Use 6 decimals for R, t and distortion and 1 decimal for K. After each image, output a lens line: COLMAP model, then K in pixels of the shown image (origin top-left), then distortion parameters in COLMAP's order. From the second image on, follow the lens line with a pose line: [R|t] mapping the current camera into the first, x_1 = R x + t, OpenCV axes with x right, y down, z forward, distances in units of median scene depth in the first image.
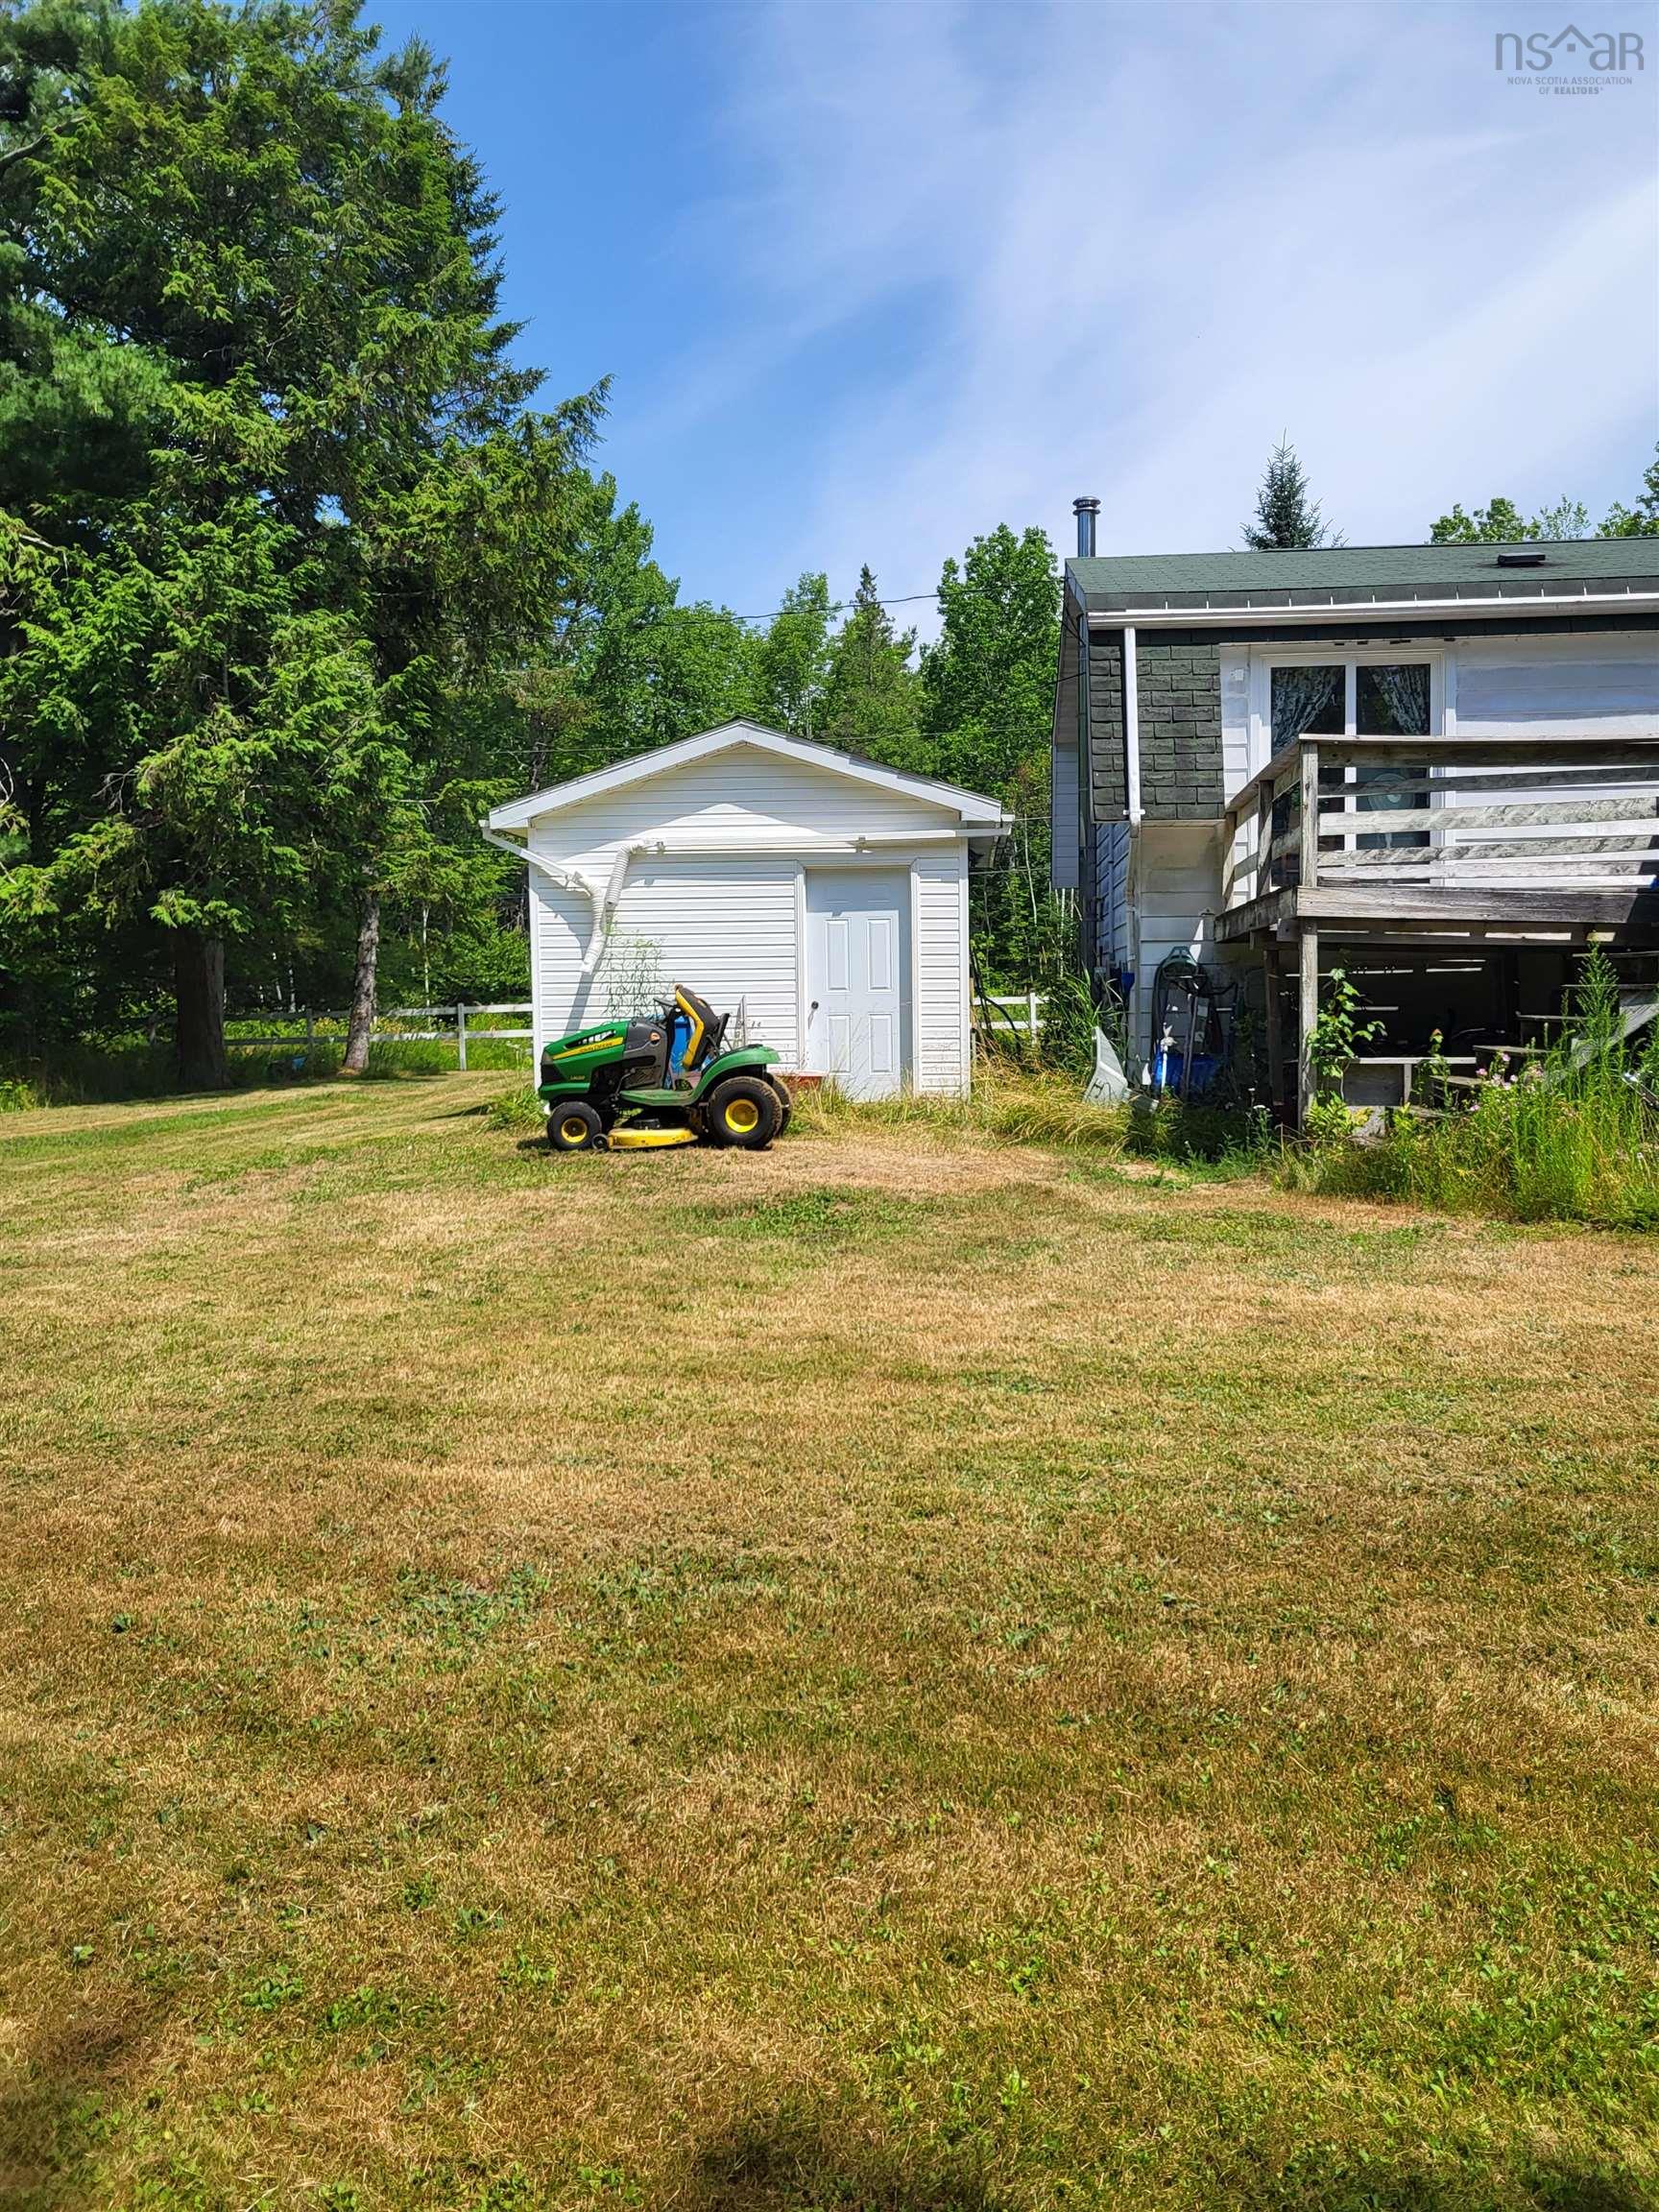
lens RADIAL K [[1720.0, 0, 833.8], [0, 1720.0, 1068.4], [0, 0, 1]] dist [0.040632, -0.003086]
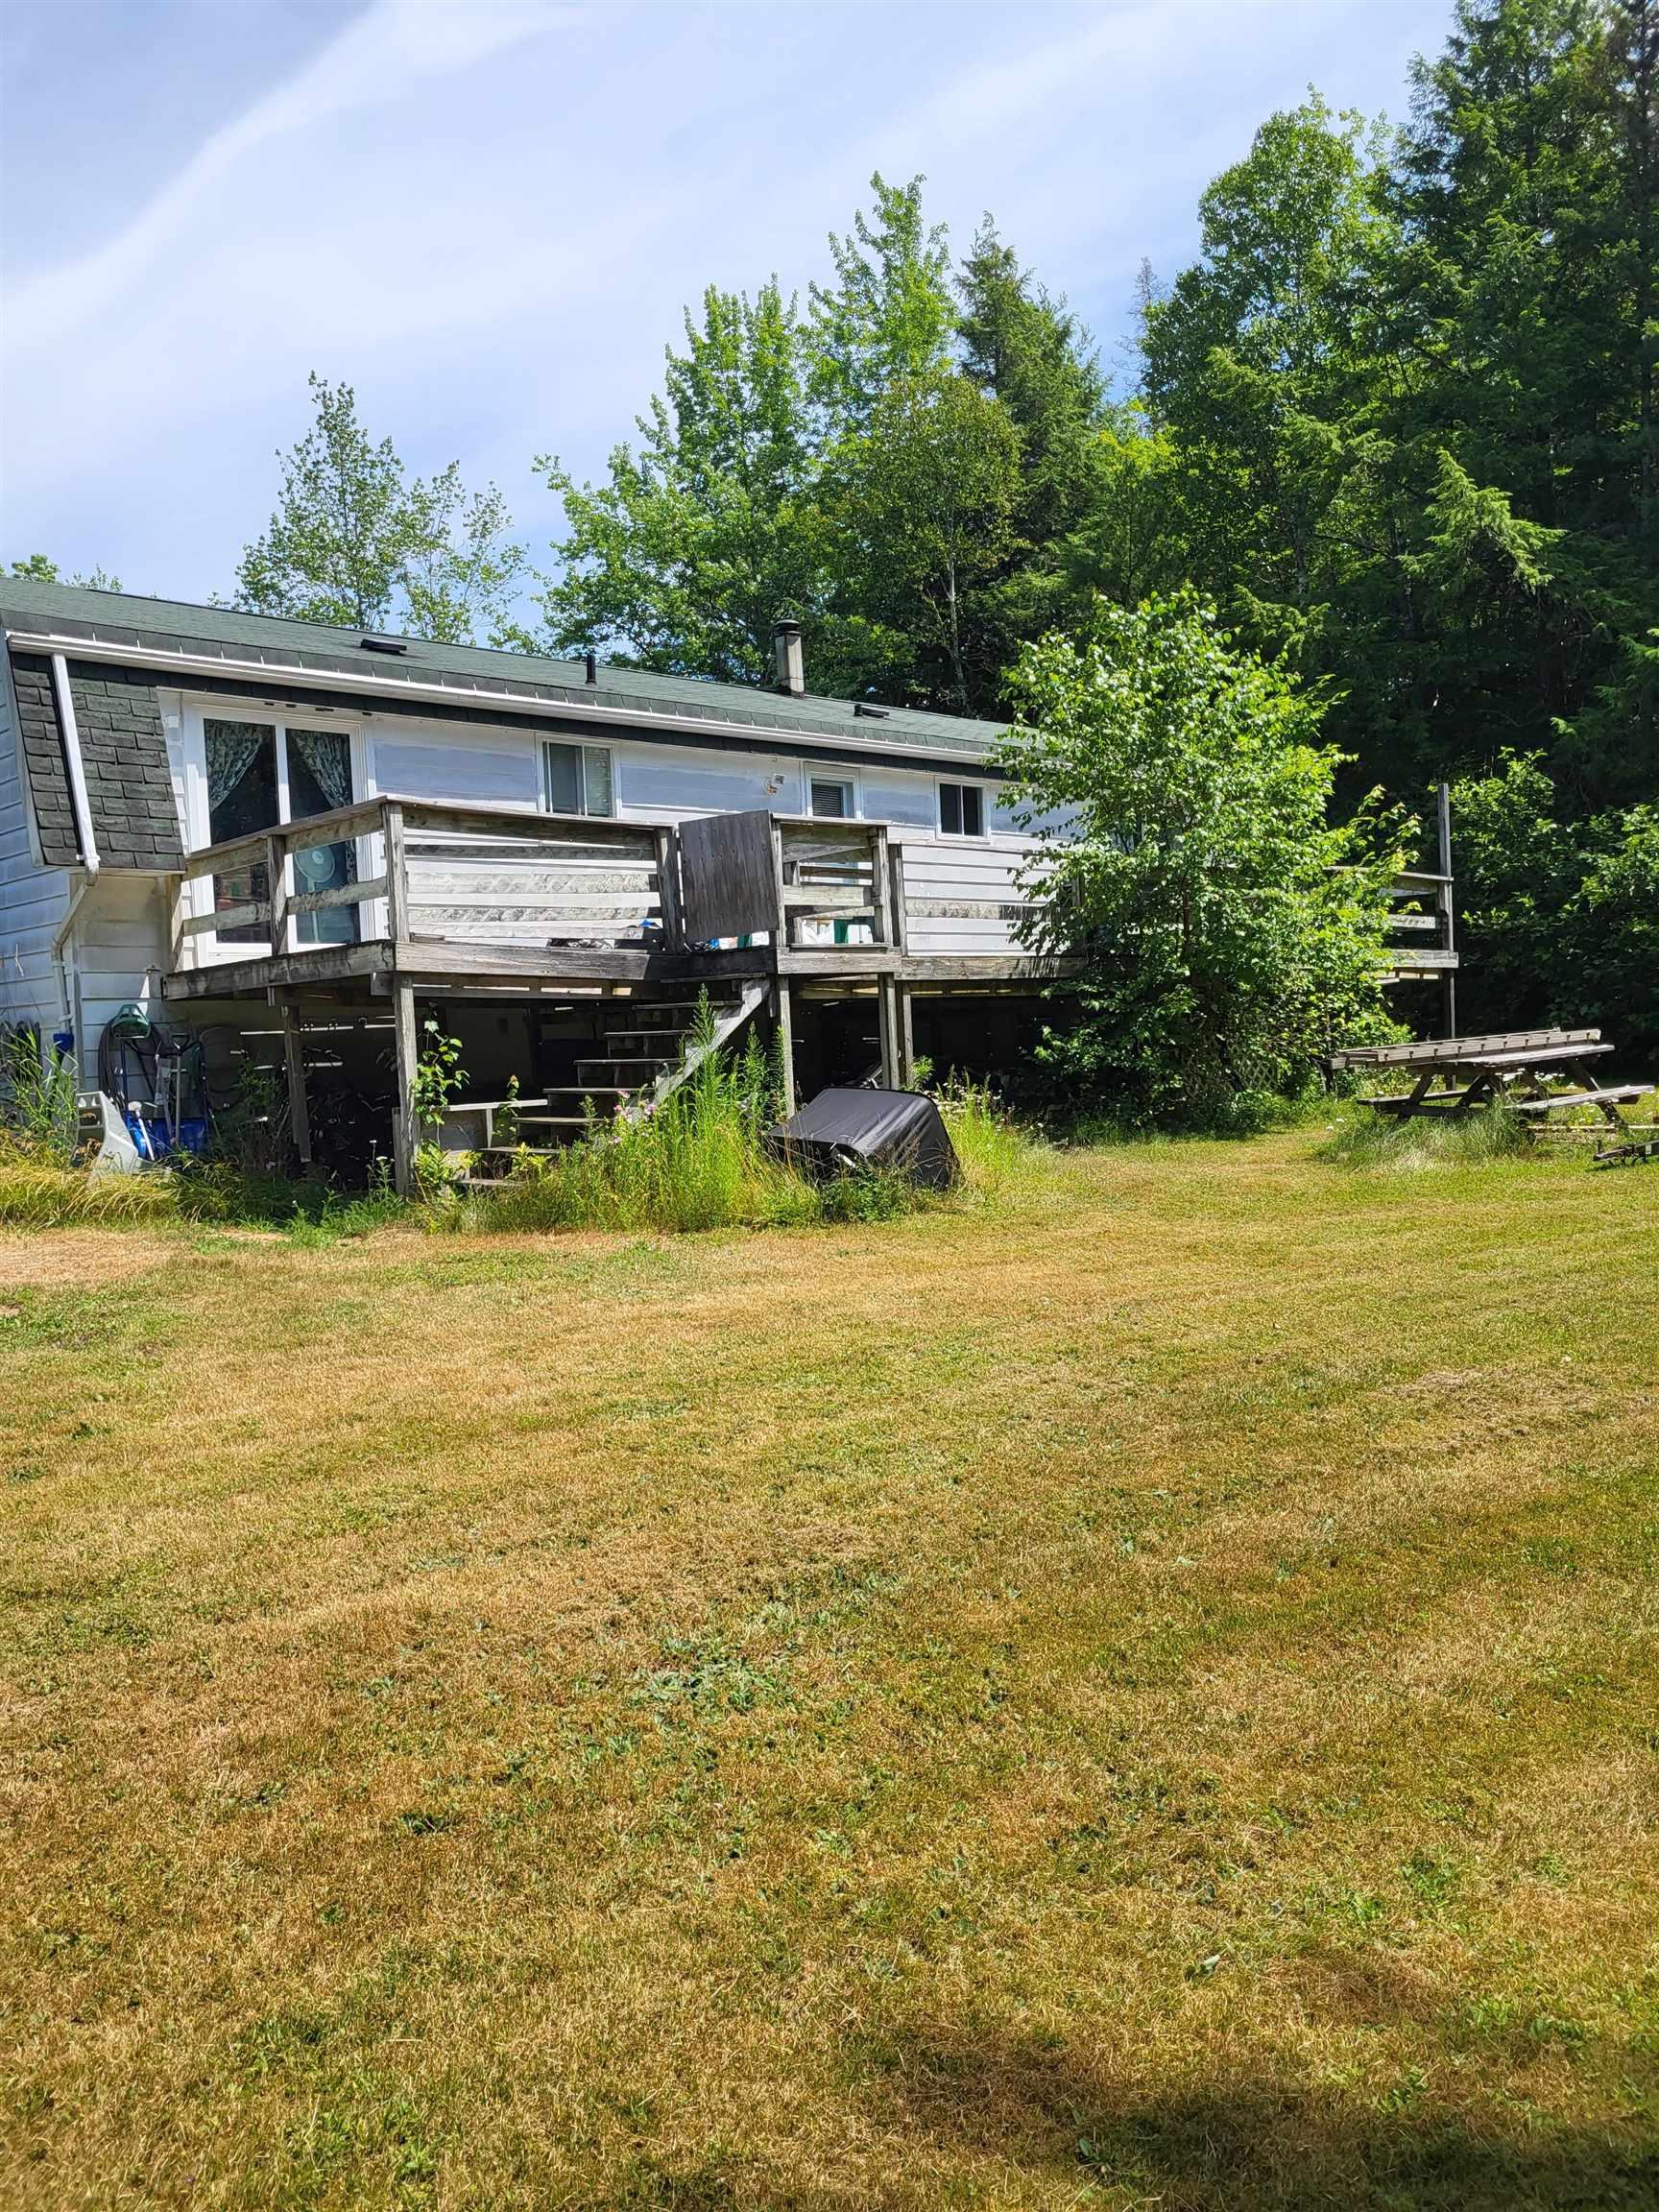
lens RADIAL K [[1723.9, 0, 829.5], [0, 1723.9, 1106.0], [0, 0, 1]] dist [0.037866, -0.002195]
pose [[0.664871, -0.049433, 0.745320, -0.254608], [0.063271, 0.997949, 0.009747, -0.000991], [-0.744273, 0.040677, 0.666635, 0.095038]]
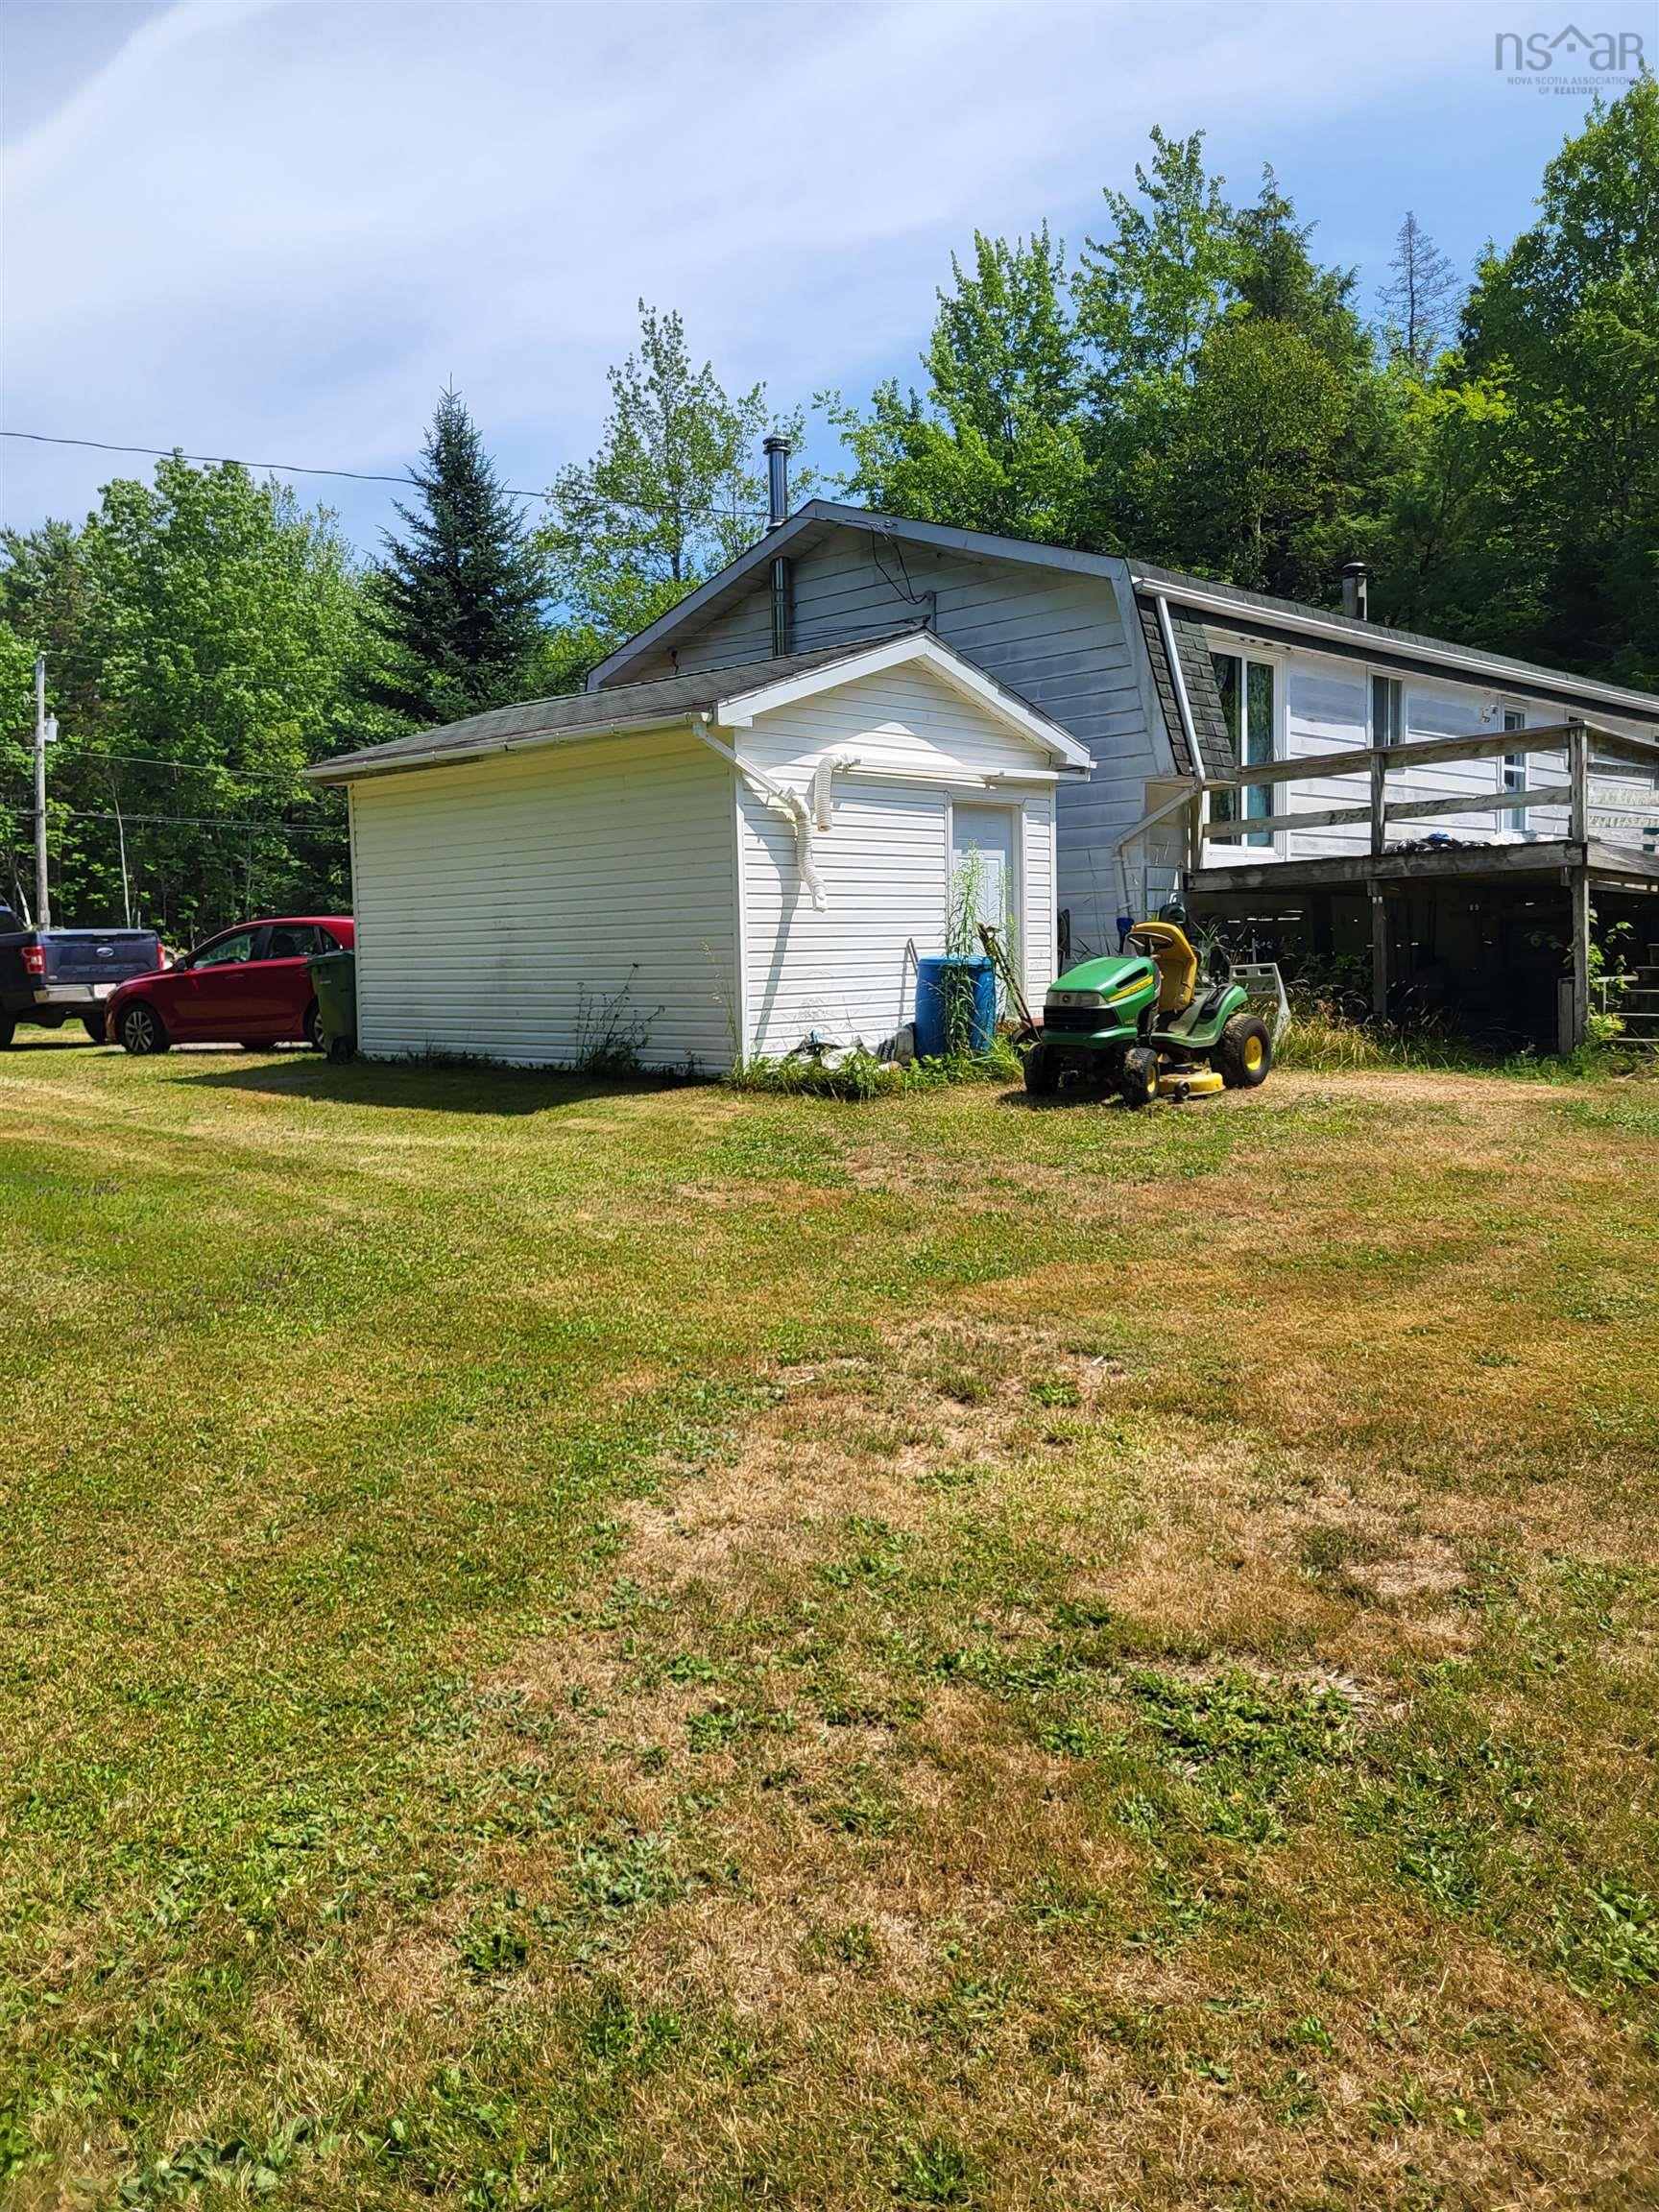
lens RADIAL K [[1720.0, 0, 833.8], [0, 1720.0, 1068.4], [0, 0, 1]] dist [0.040632, -0.003086]
pose [[0.636725, -0.054171, 0.769186, -0.812978], [0.044849, 0.998442, 0.033191, -0.005332], [-0.769786, 0.013364, 0.638163, 0.470600]]
